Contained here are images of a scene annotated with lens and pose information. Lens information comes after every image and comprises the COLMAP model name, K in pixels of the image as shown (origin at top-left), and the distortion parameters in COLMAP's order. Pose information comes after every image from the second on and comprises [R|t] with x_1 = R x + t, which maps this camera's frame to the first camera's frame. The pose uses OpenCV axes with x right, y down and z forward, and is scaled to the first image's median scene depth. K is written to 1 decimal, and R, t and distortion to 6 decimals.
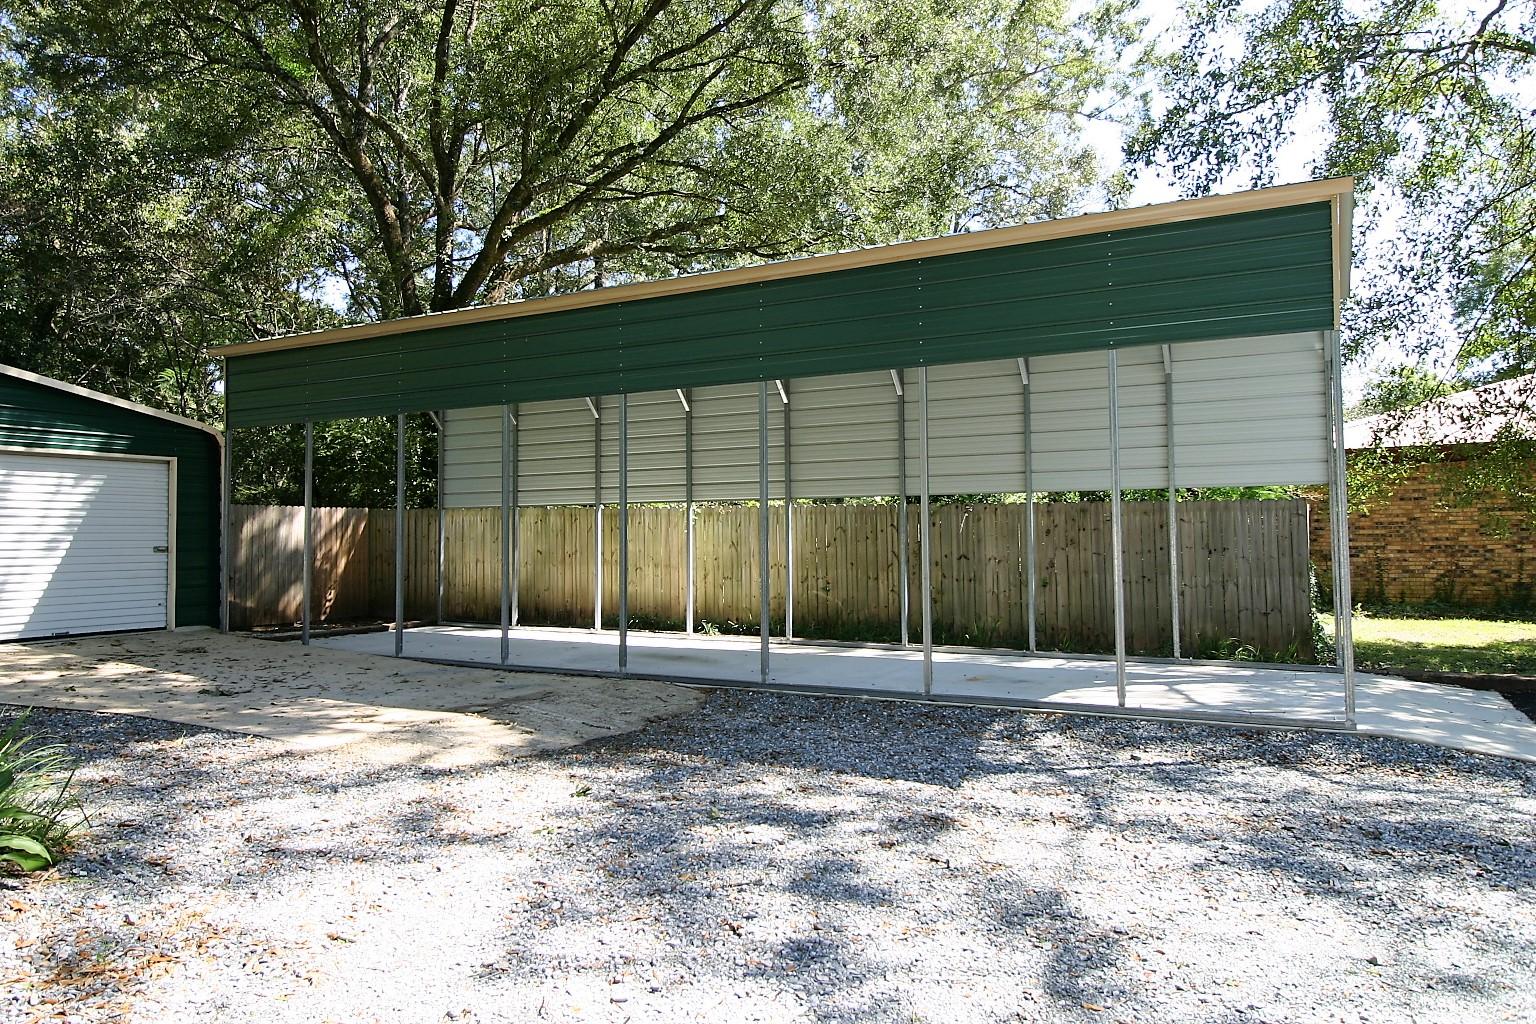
lens RADIAL K [[1036.5, 0, 765.9], [0, 1036.5, 493.6], [0, 0, 1]] dist [0.002849, -0.000013]
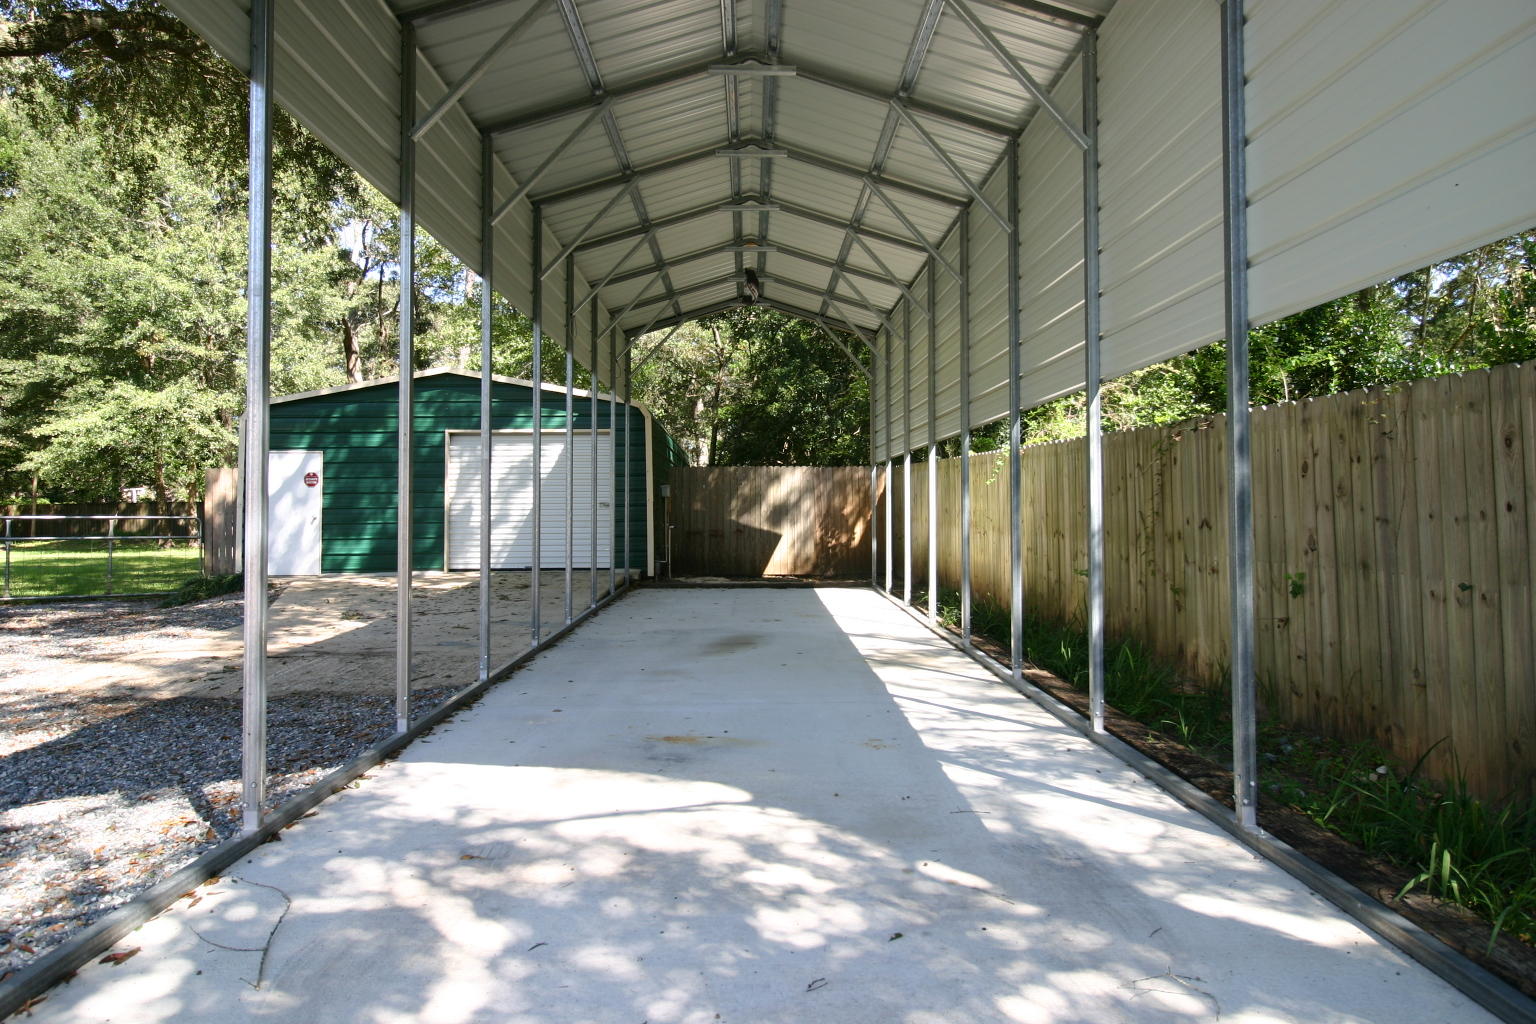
lens RADIAL K [[969.0, 0, 768.0], [0, 969.0, 512.0], [0, 0, 1]] dist [0.001420, 0.000387]
pose [[0.496538, 0.012563, -0.867924, 0.473300], [0.031291, 0.998986, 0.032361, 0.032513], [0.867451, -0.043226, 0.495641, 0.561368]]
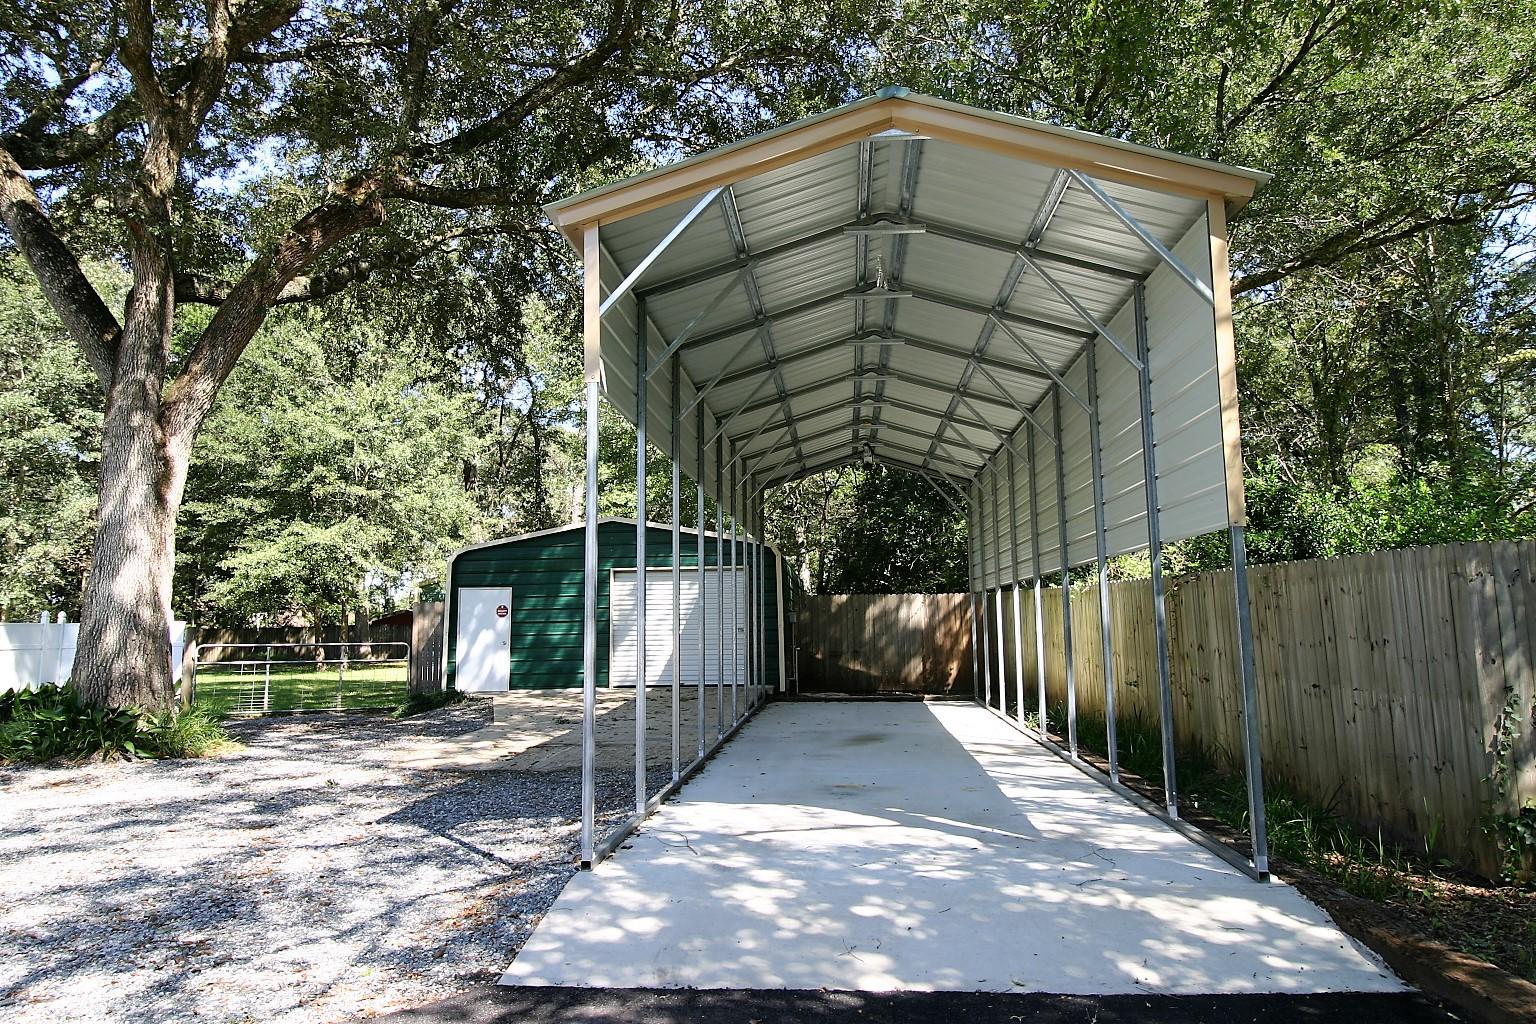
lens RADIAL K [[1036.5, 0, 765.9], [0, 1036.5, 493.6], [0, 0, 1]] dist [0.002849, -0.000013]
pose [[0.410834, -0.109505, -0.905110, 0.700850], [0.042006, 0.993980, -0.101190, 0.014995], [0.910742, 0.003553, 0.412961, 0.411010]]
